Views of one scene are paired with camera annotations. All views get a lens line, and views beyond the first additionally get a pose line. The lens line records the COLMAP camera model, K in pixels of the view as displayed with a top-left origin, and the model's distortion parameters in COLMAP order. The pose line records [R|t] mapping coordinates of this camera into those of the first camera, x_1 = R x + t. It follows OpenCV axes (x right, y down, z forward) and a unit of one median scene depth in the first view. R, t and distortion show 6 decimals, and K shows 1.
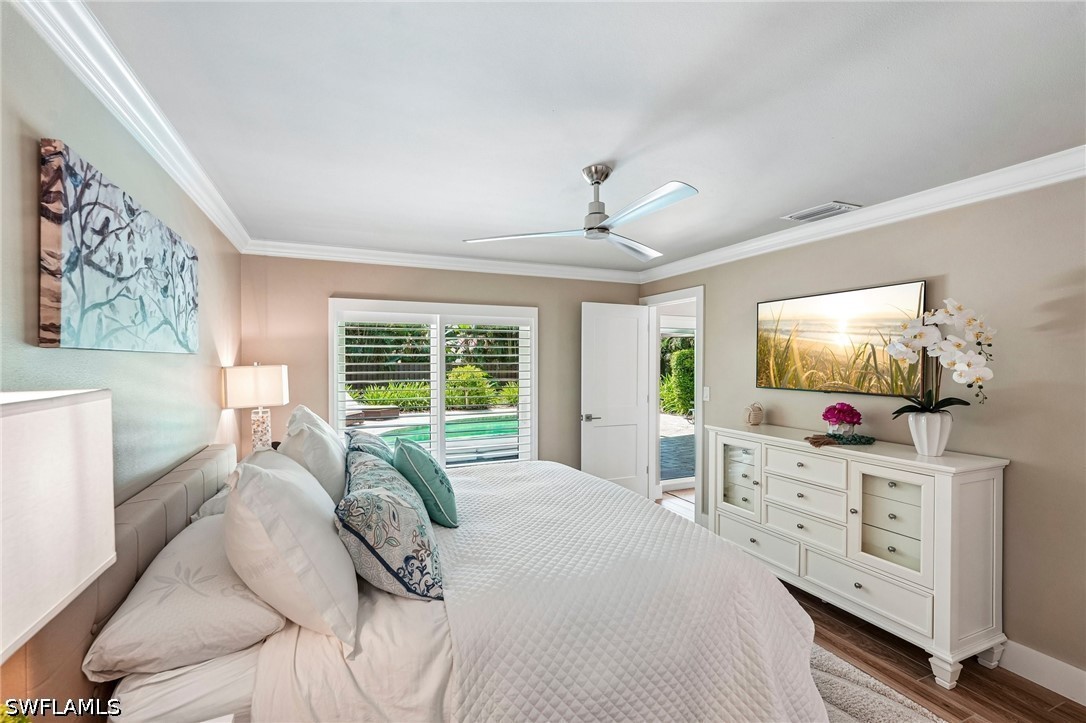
lens RADIAL K [[475.9, 0, 543.8], [0, 475.9, 363.9], [0, 0, 1]] dist [-0.017962, 0.010653]
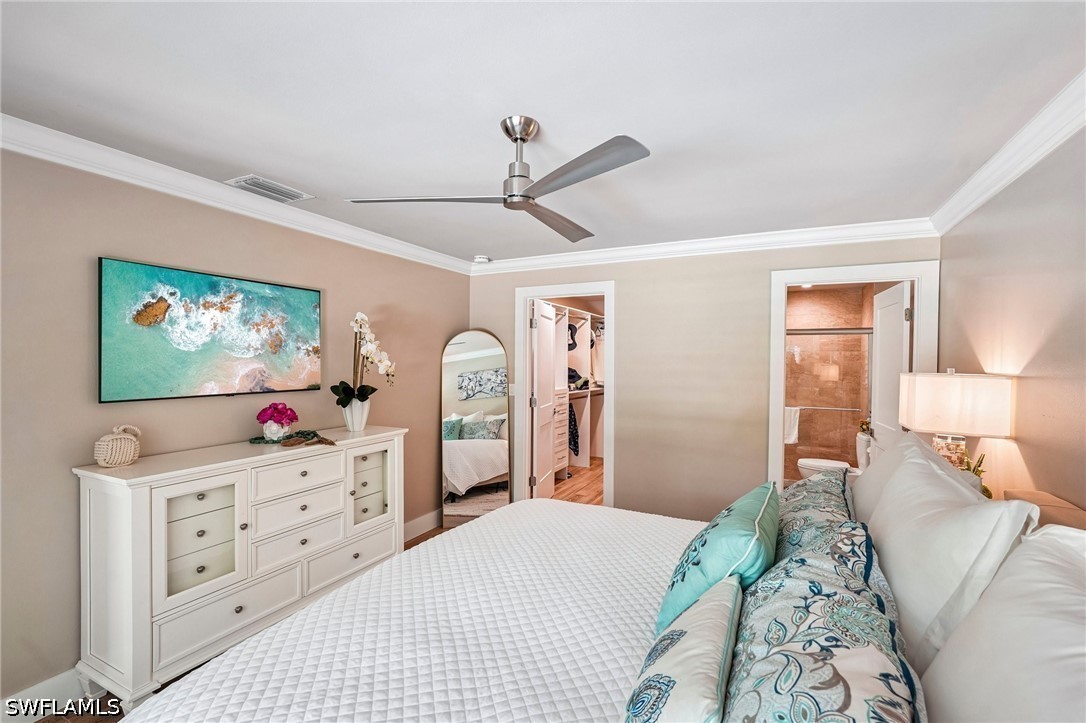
lens RADIAL K [[475.9, 0, 543.8], [0, 475.9, 363.9], [0, 0, 1]] dist [-0.017962, 0.010653]
pose [[-0.646829, -0.013822, 0.762509, -0.515066], [-0.004763, 0.999889, 0.014085, -0.012454], [-0.762620, 0.005479, -0.646824, 1.449887]]
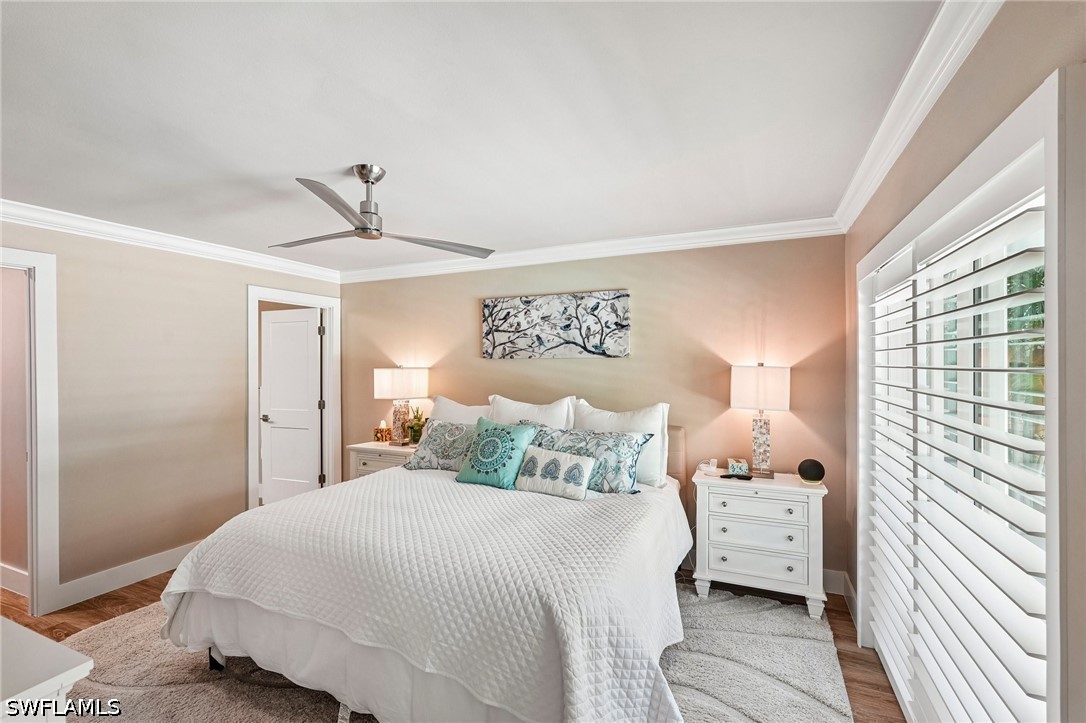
lens RADIAL K [[475.9, 0, 543.8], [0, 475.9, 363.9], [0, 0, 1]] dist [-0.017962, 0.010653]
pose [[-0.742532, 0.006142, -0.669783, 0.486610], [0.000927, 0.999966, 0.008142, -0.012715], [0.669810, 0.005425, -0.742513, 1.919192]]
